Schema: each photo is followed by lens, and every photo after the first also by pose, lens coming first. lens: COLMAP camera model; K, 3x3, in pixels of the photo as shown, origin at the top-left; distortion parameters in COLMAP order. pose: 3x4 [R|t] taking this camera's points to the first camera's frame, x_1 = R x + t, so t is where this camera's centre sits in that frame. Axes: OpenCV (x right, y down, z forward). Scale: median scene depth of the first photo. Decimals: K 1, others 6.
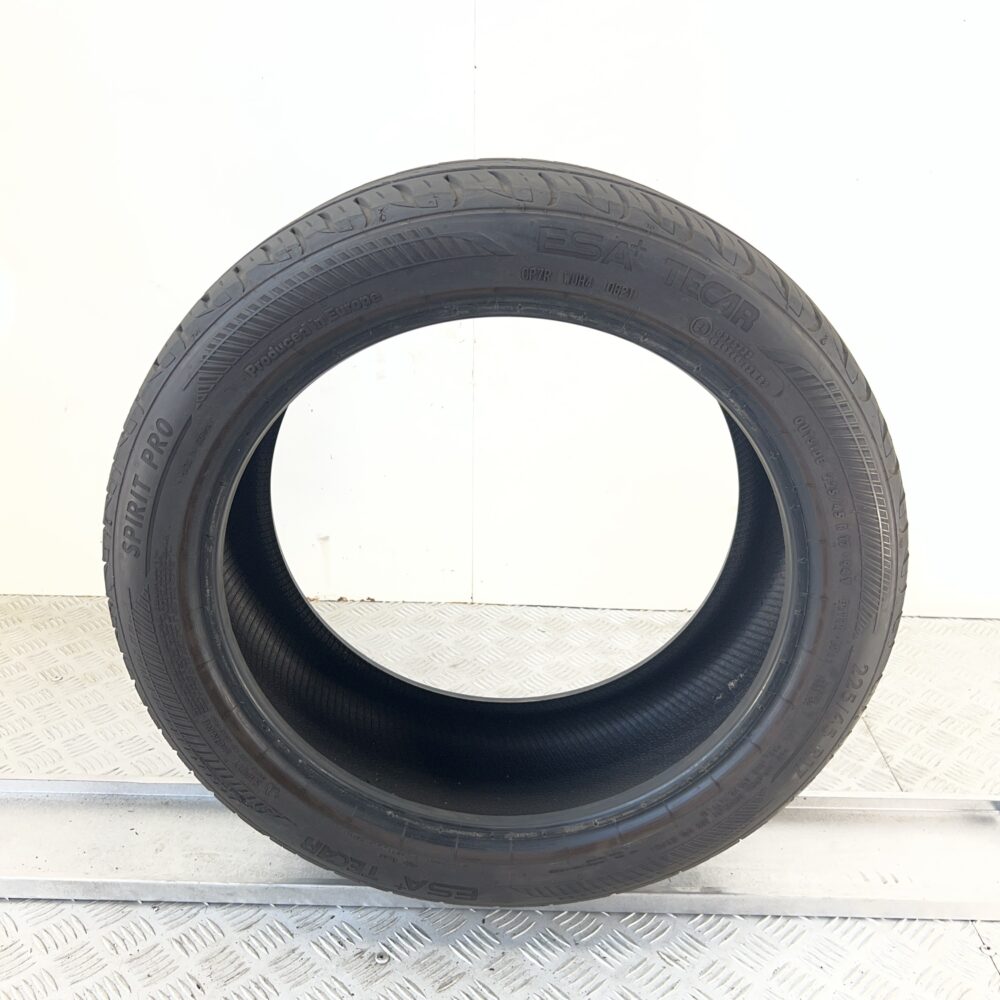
lens RADIAL K [[1015.0, 0, 500.0], [0, 1015.0, 500.0], [0, 0, 1]] dist [0.004877, 0.002621]
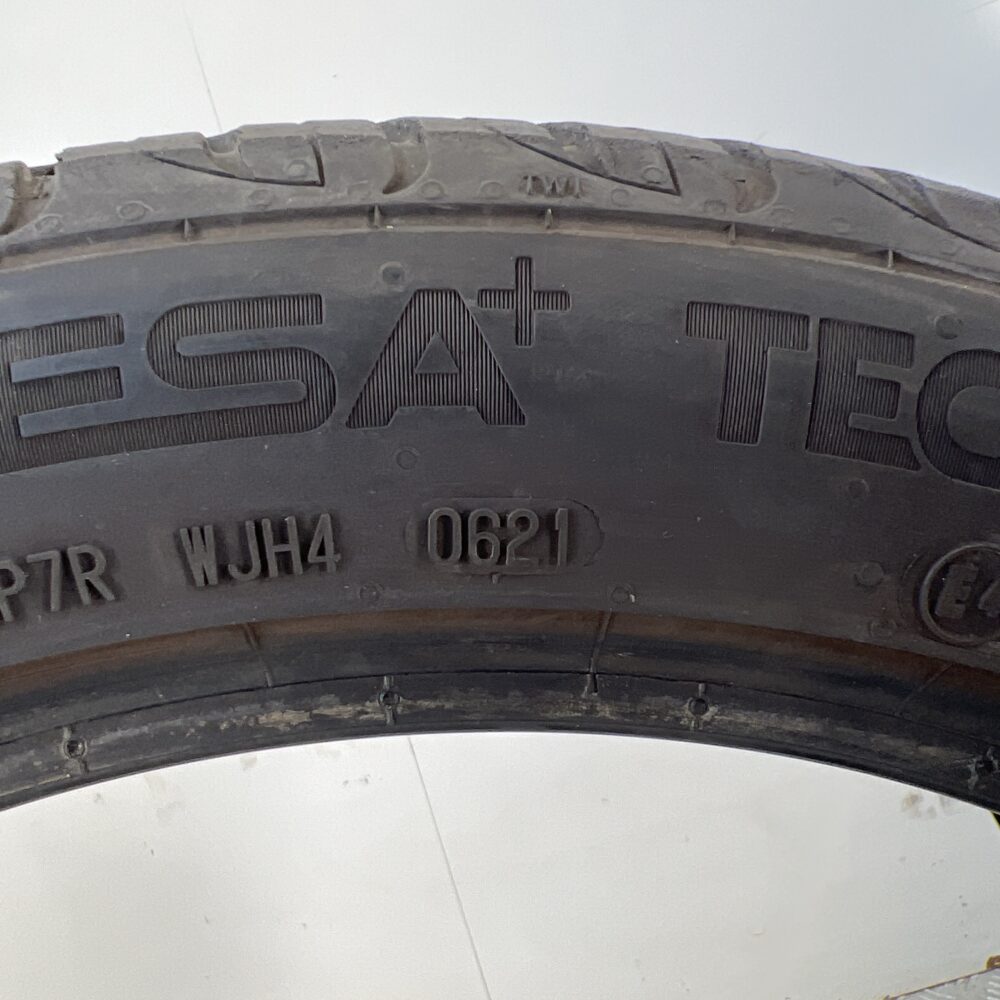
lens RADIAL K [[849.9, 0, 500.0], [0, 849.9, 500.0], [0, 0, 1]] dist [-0.084987, -0.000506]
pose [[0.957159, -0.284828, -0.052155, 0.129101], [0.264971, 0.934184, -0.238936, -0.175927], [0.116778, 0.214880, 0.969634, 0.849489]]
